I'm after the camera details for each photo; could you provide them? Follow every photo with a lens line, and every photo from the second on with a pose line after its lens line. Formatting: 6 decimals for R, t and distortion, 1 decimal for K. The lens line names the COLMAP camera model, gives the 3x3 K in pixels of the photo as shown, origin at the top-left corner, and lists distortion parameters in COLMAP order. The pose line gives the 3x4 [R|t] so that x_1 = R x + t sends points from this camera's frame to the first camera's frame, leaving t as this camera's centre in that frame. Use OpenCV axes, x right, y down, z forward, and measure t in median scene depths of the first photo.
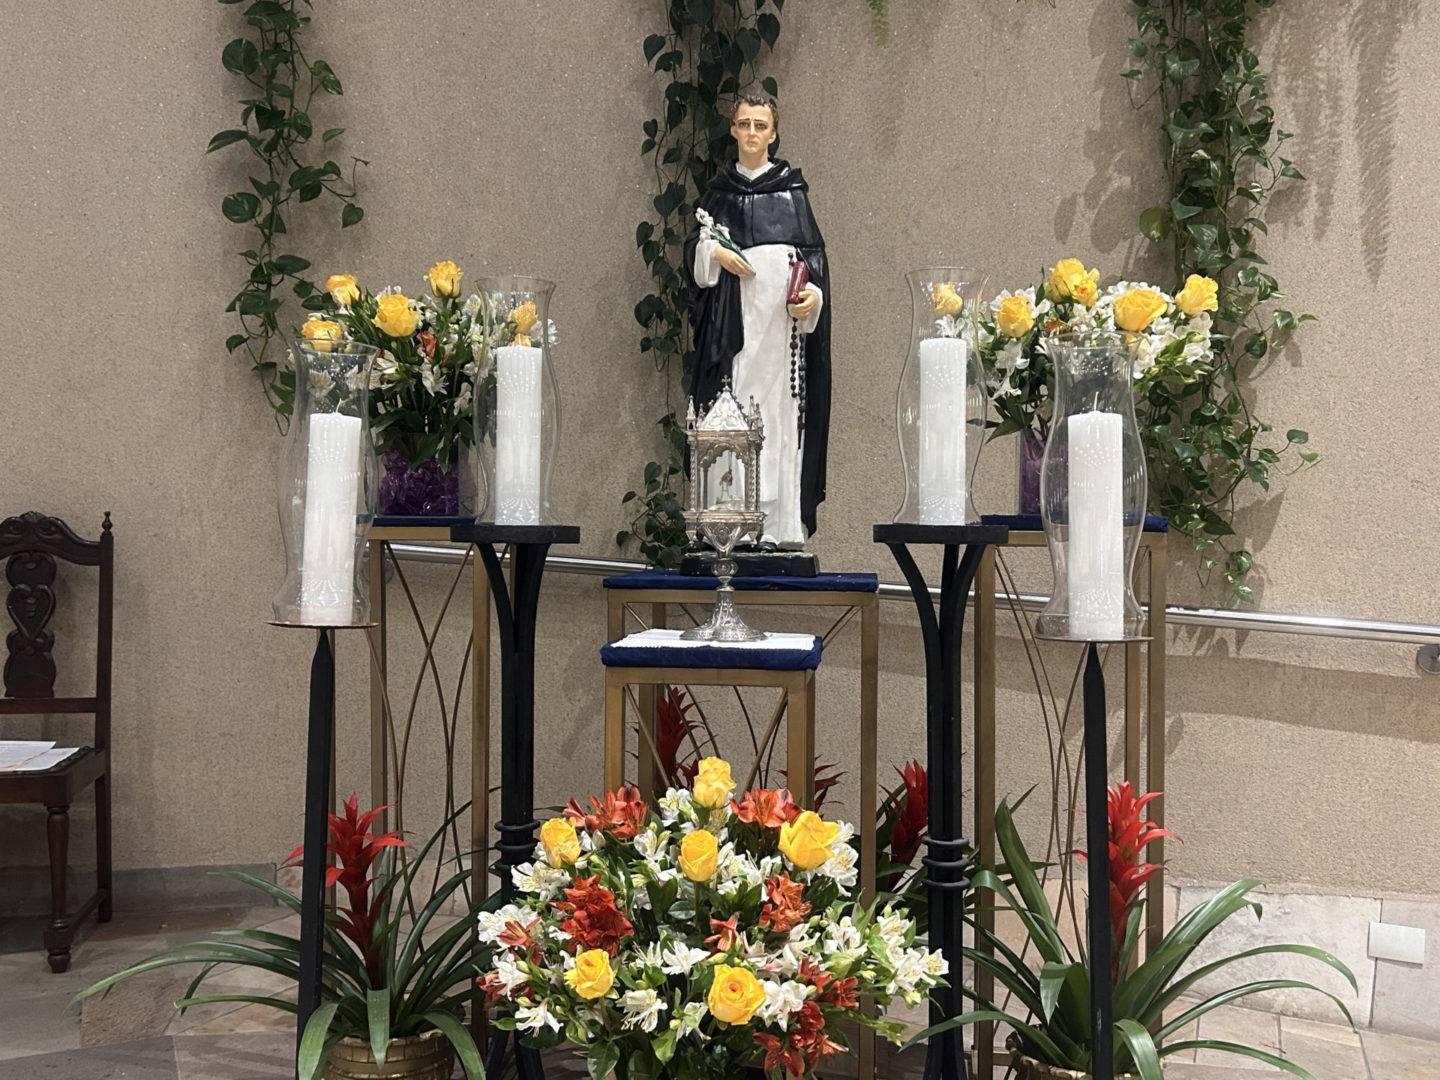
lens RADIAL K [[1307.0, 0, 754.7], [0, 1307.0, 566.2], [0, 0, 1]] dist [0.012759, 0.007434]
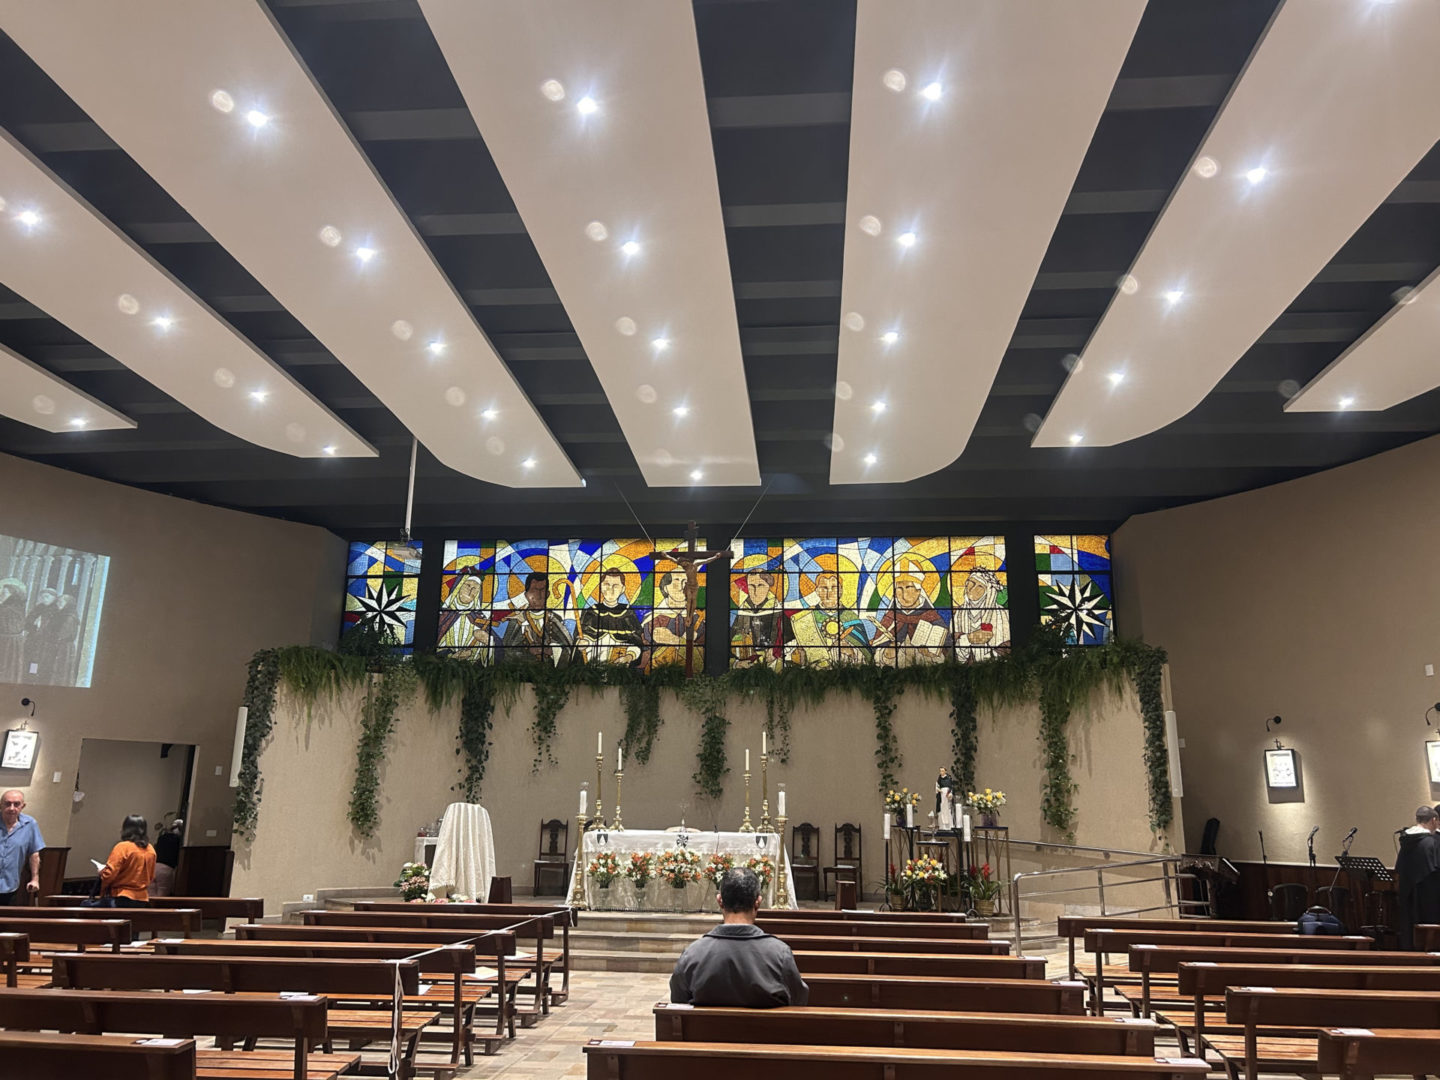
lens RADIAL K [[1109.0, 0, 720.0], [0, 1109.0, 540.0], [0, 0, 1]] dist [0.186835, -0.476860]
pose [[0.854572, -0.126051, -0.503803, 1.549662], [-0.013796, 0.964245, -0.264655, 0.067798], [0.519149, 0.233117, 0.822278, -3.502783]]
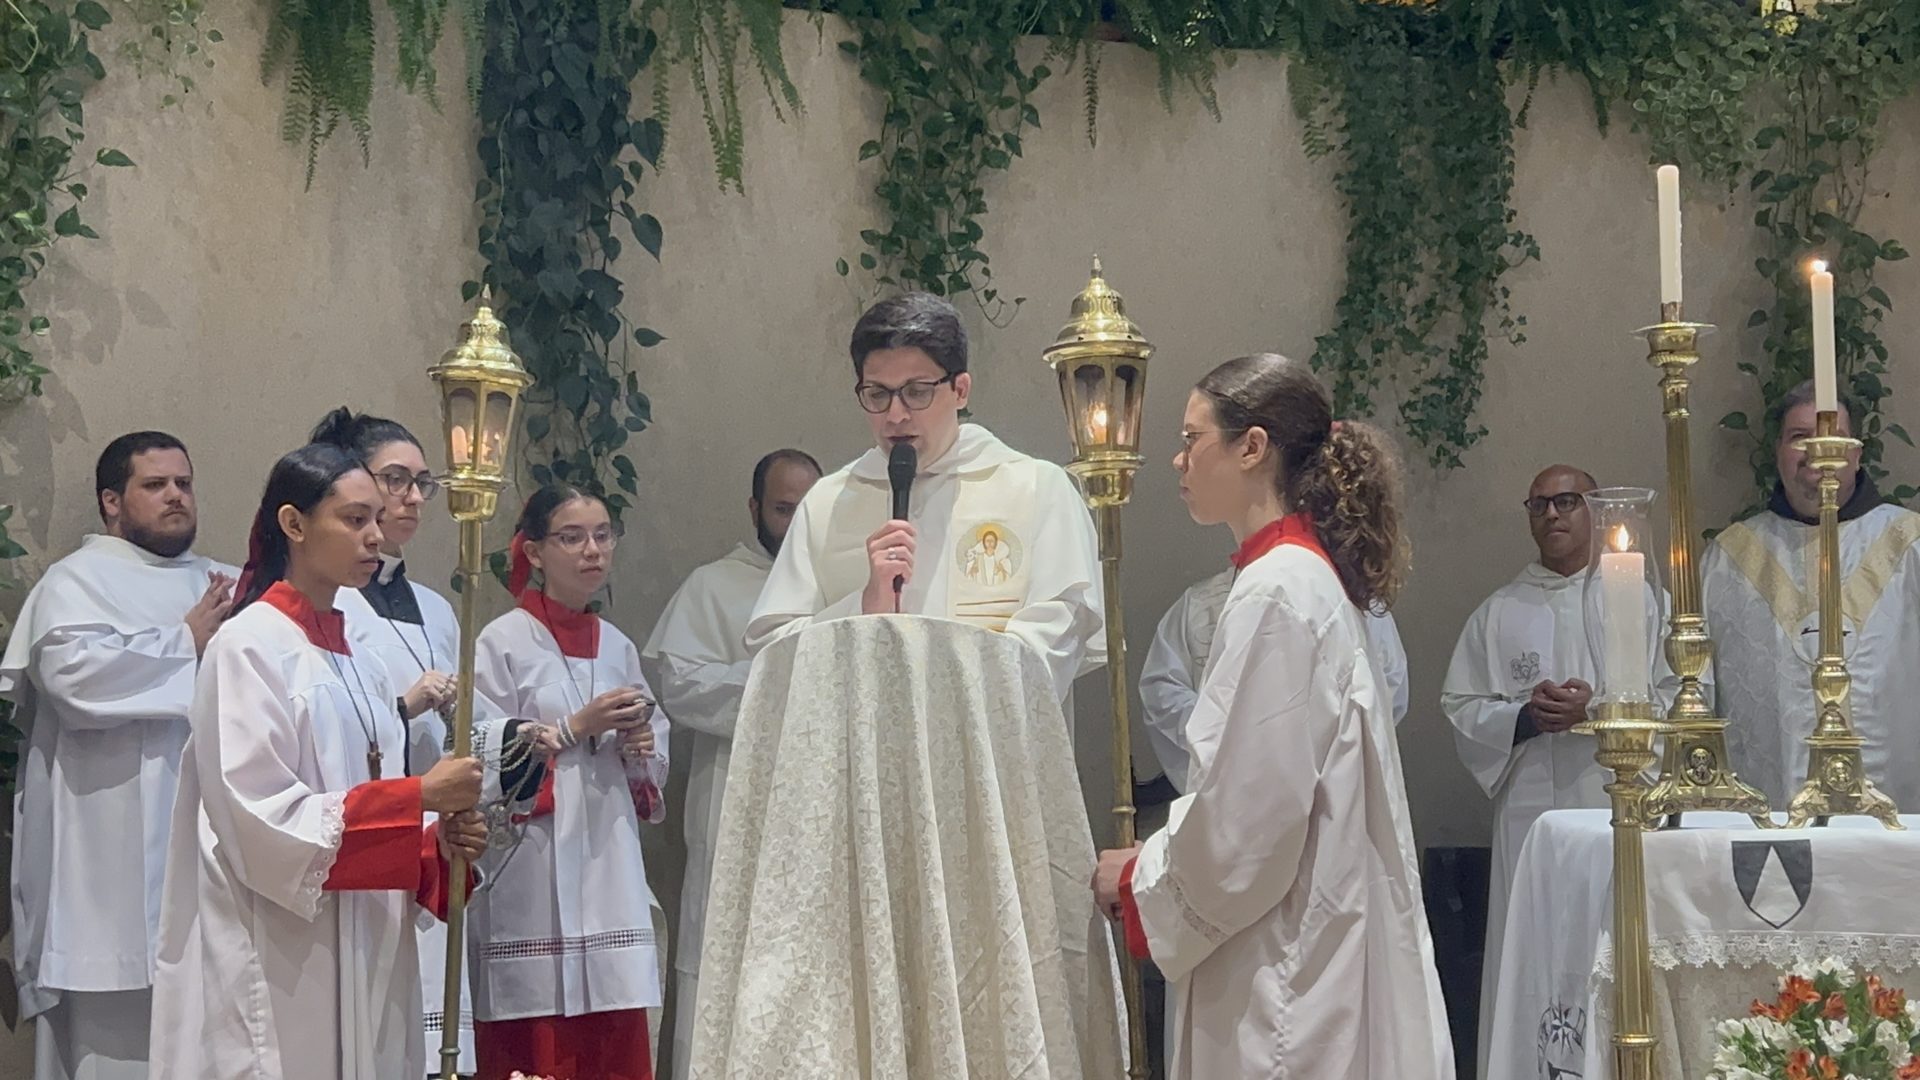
lens RADIAL K [[2787.0, 0, 958.5], [0, 2787.0, 549.4], [0, 0, 1]] dist [0.231973, -0.740648]
pose [[0.912713, -0.045903, -0.406015, -0.813009], [0.004519, 0.994743, -0.102303, 0.020605], [0.408577, 0.091539, 0.908122, -1.605015]]
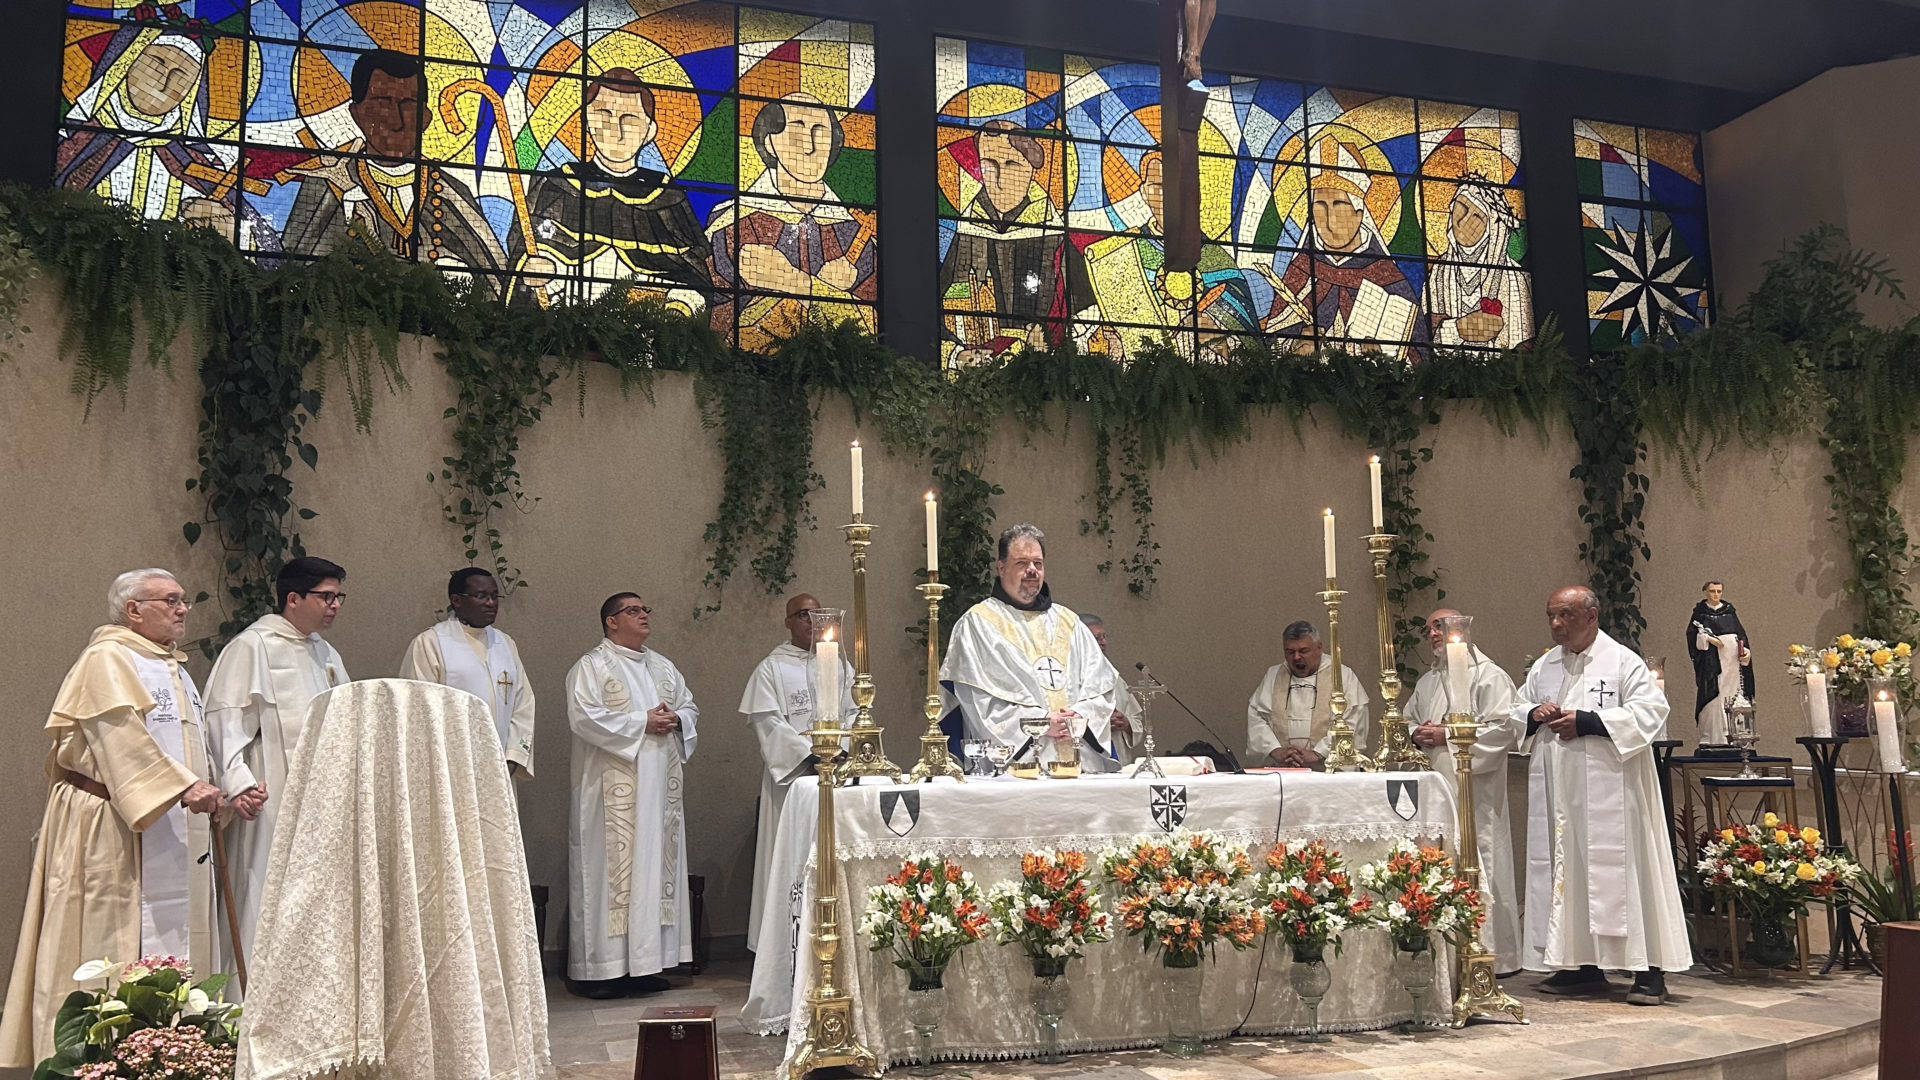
lens RADIAL K [[1455.7, 0, 975.1], [0, 1455.7, 566.1], [0, 0, 1]] dist [0.073783, -0.099996]
pose [[0.987420, -0.046346, -0.151173, -0.724145], [0.024444, 0.989327, -0.143644, 0.010780], [0.156217, 0.138142, 0.978015, -1.539814]]
